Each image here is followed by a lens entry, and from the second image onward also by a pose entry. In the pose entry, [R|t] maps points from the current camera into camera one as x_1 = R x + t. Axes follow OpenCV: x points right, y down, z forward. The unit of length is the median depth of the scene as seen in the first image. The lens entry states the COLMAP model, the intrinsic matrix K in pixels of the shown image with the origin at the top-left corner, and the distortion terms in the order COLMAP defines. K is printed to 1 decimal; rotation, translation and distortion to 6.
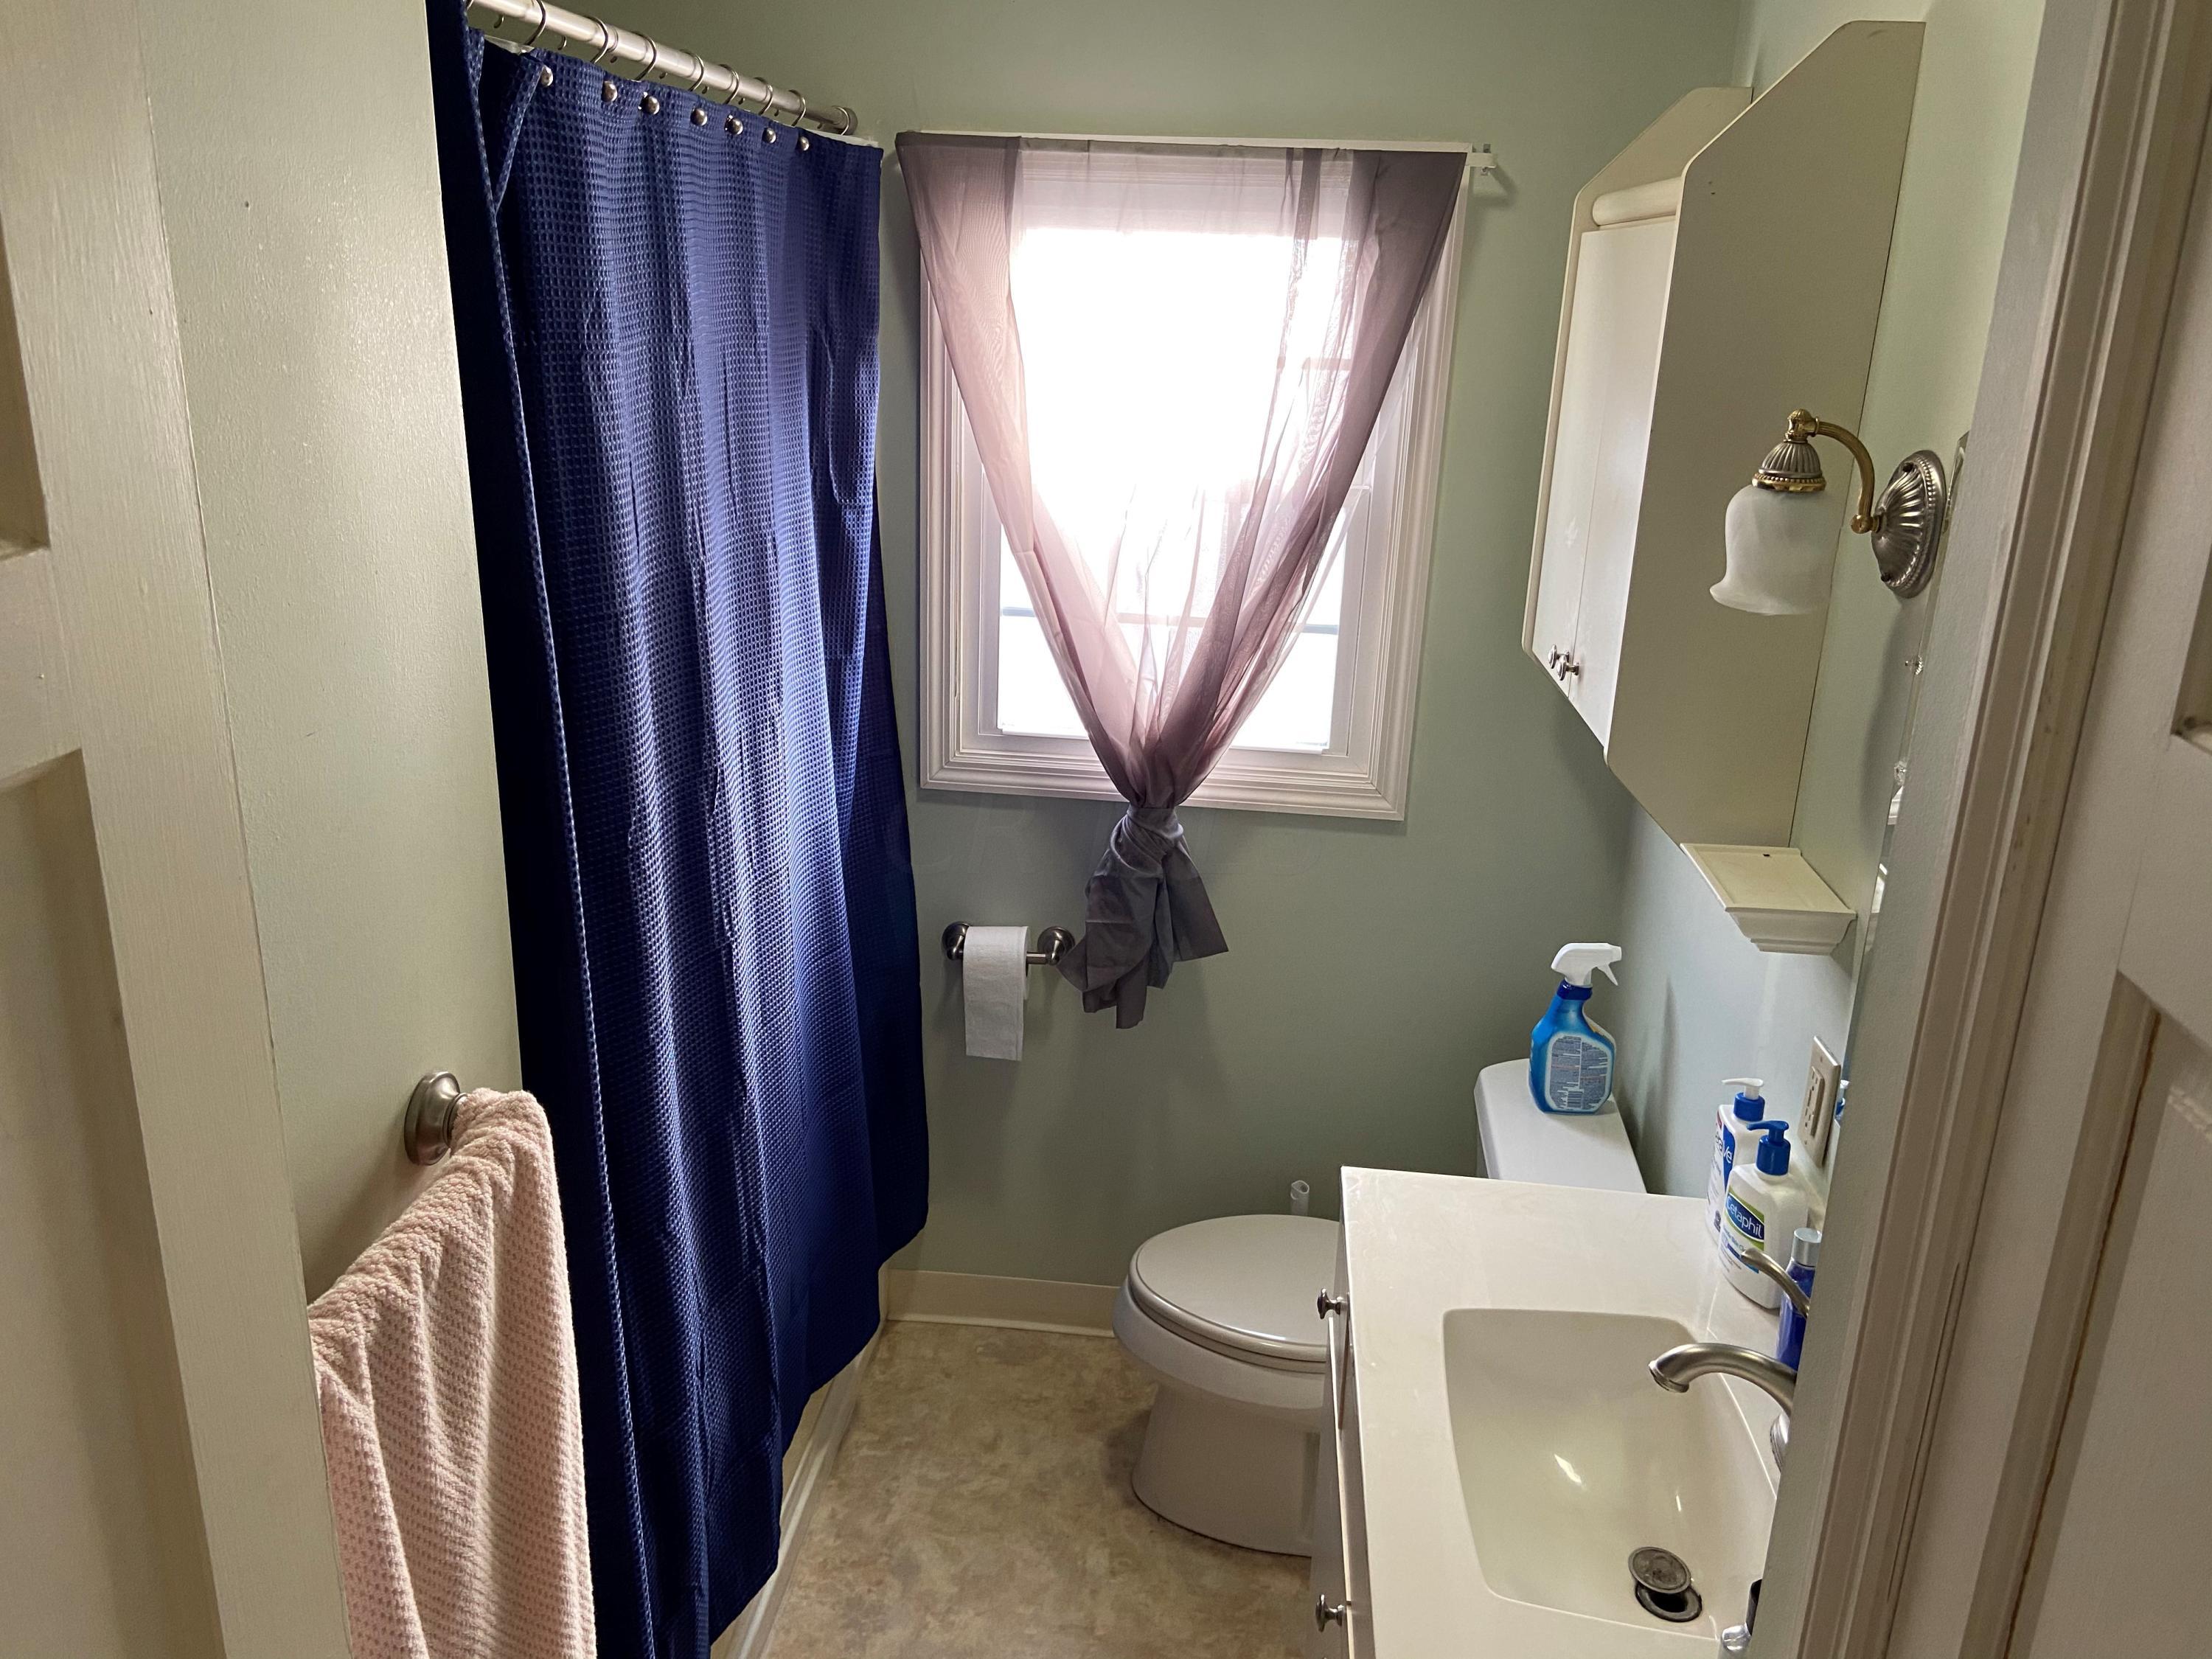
lens RADIAL K [[1691.7, 0, 1097.5], [0, 1691.7, 817.9], [0, 0, 1]] dist [0.115648, -0.171200]
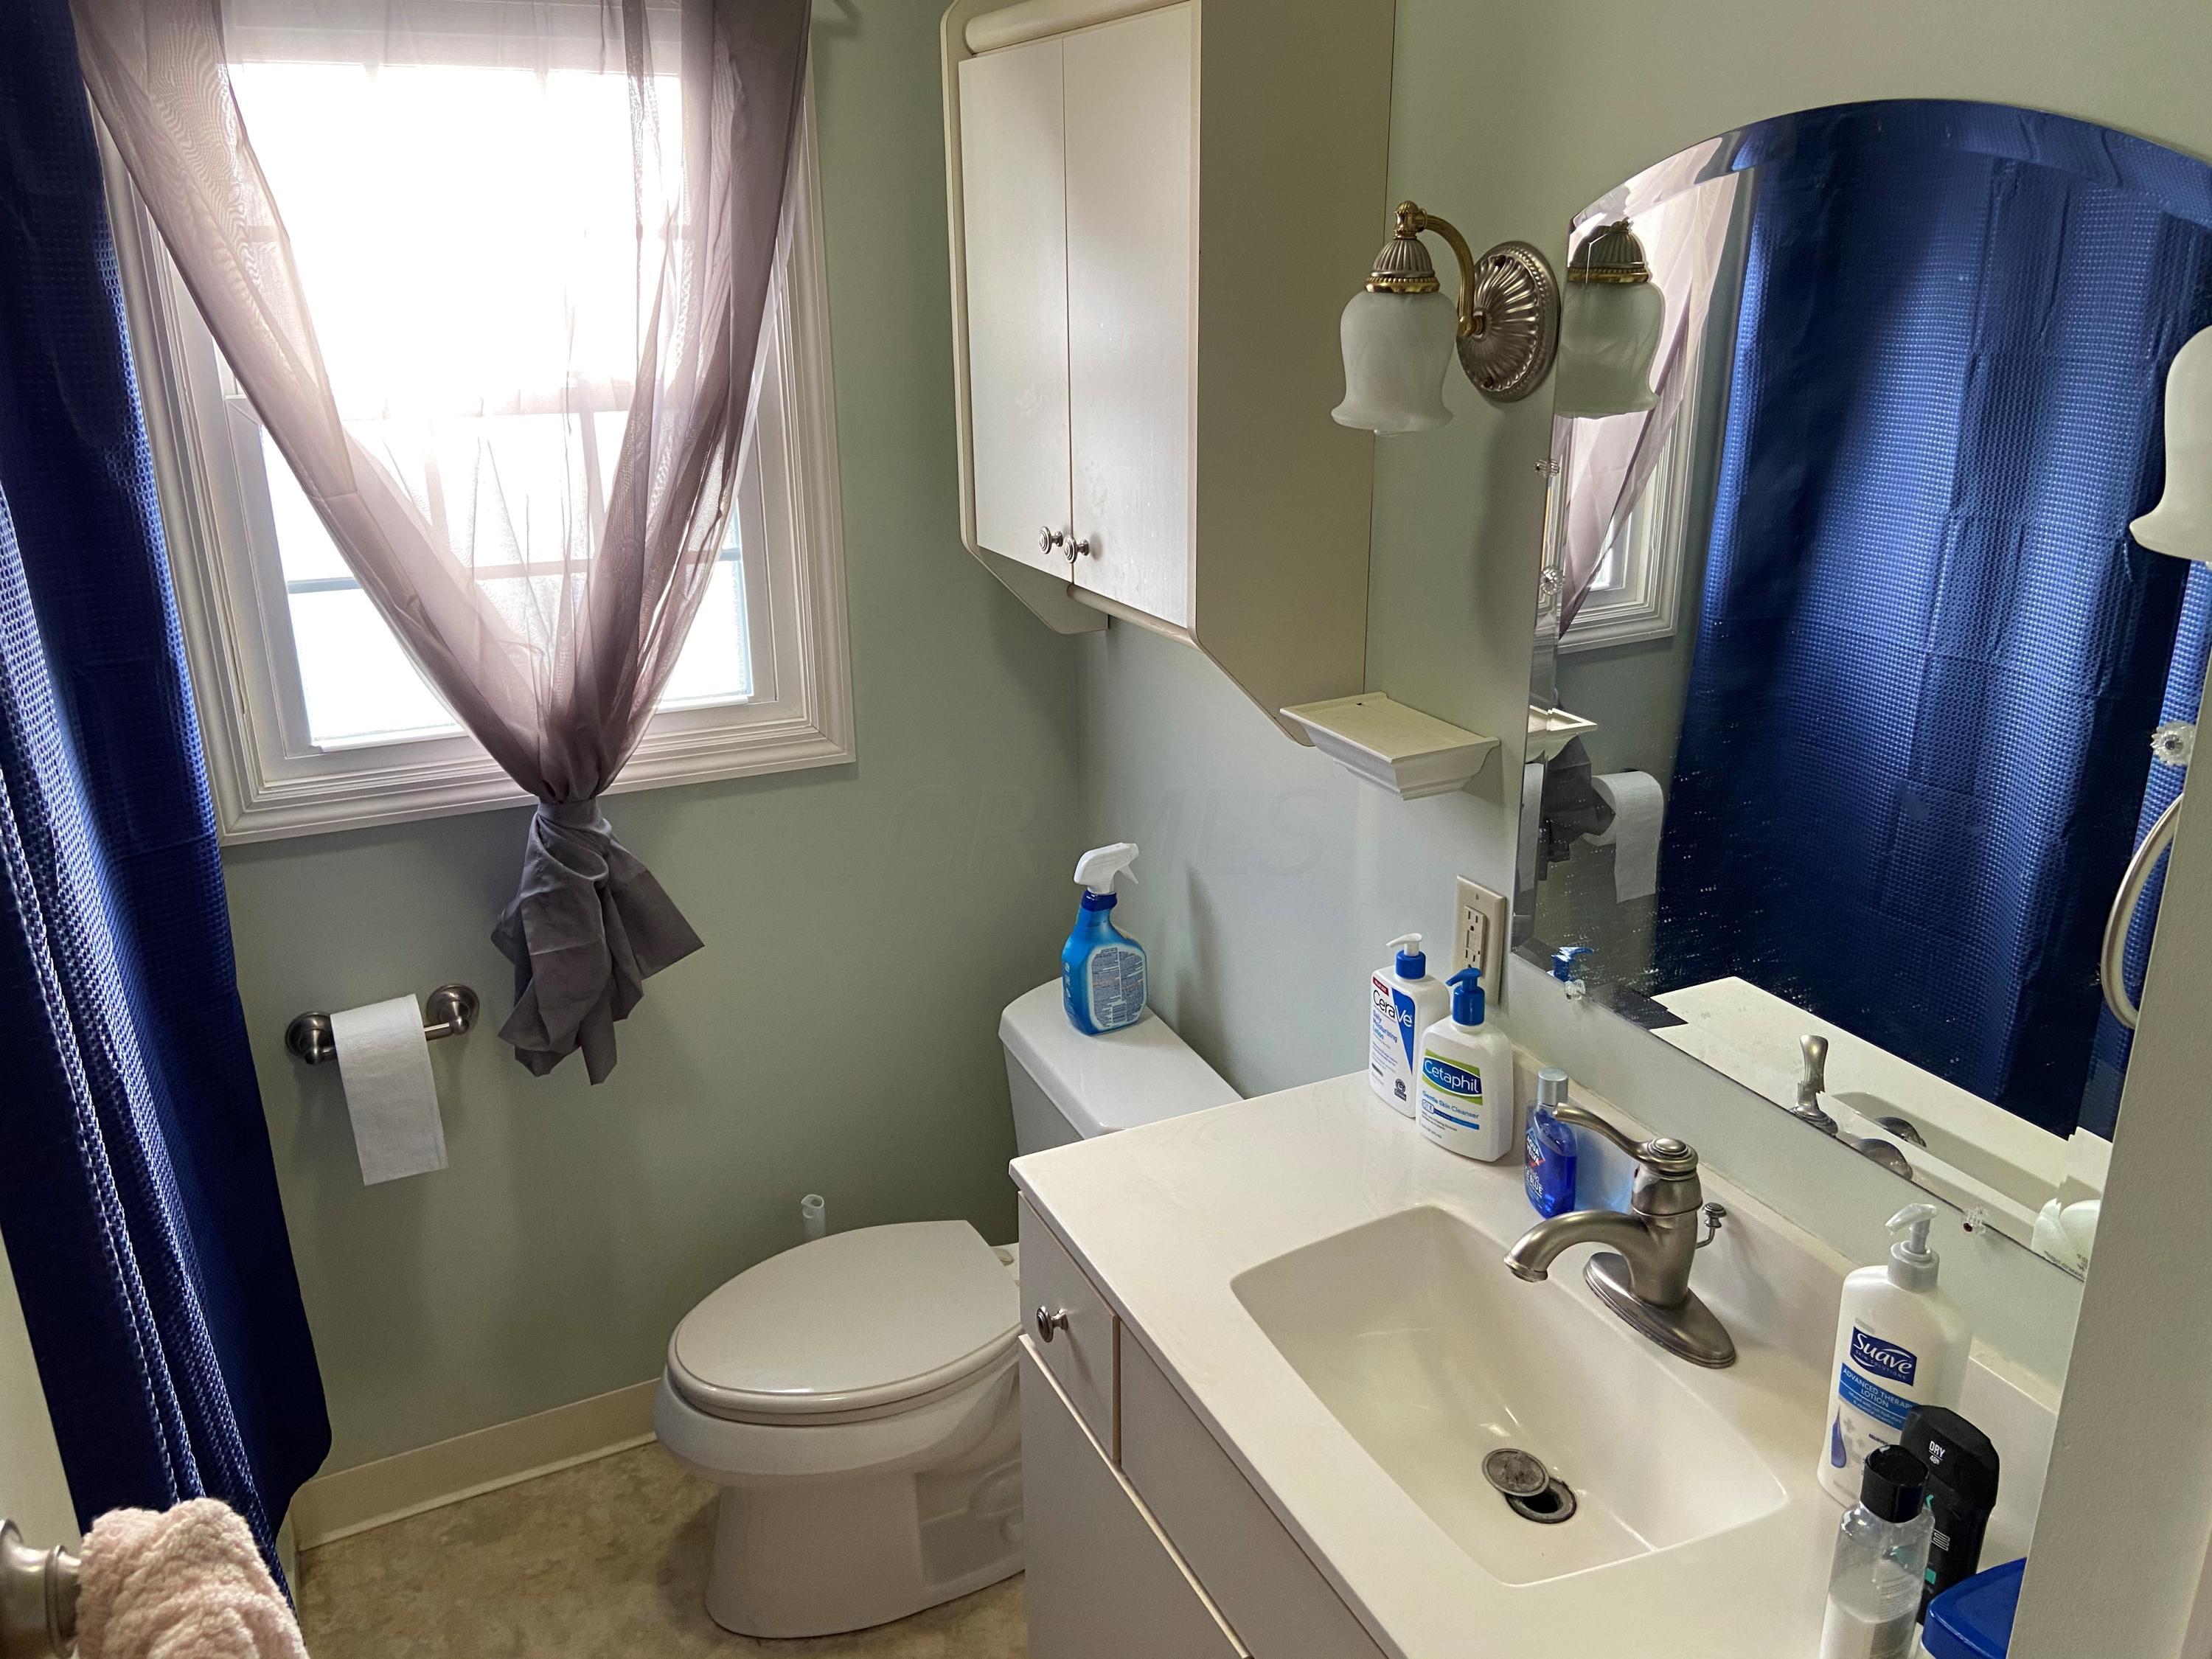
lens RADIAL K [[1667.8, 0, 1111.8], [0, 1667.8, 813.0], [0, 0, 1]] dist [0.115417, -0.168554]
pose [[0.845461, -0.208861, 0.491501, -0.143149], [0.197279, 0.977398, 0.075988, -0.012307], [-0.496263, 0.032718, 0.867556, 0.193858]]
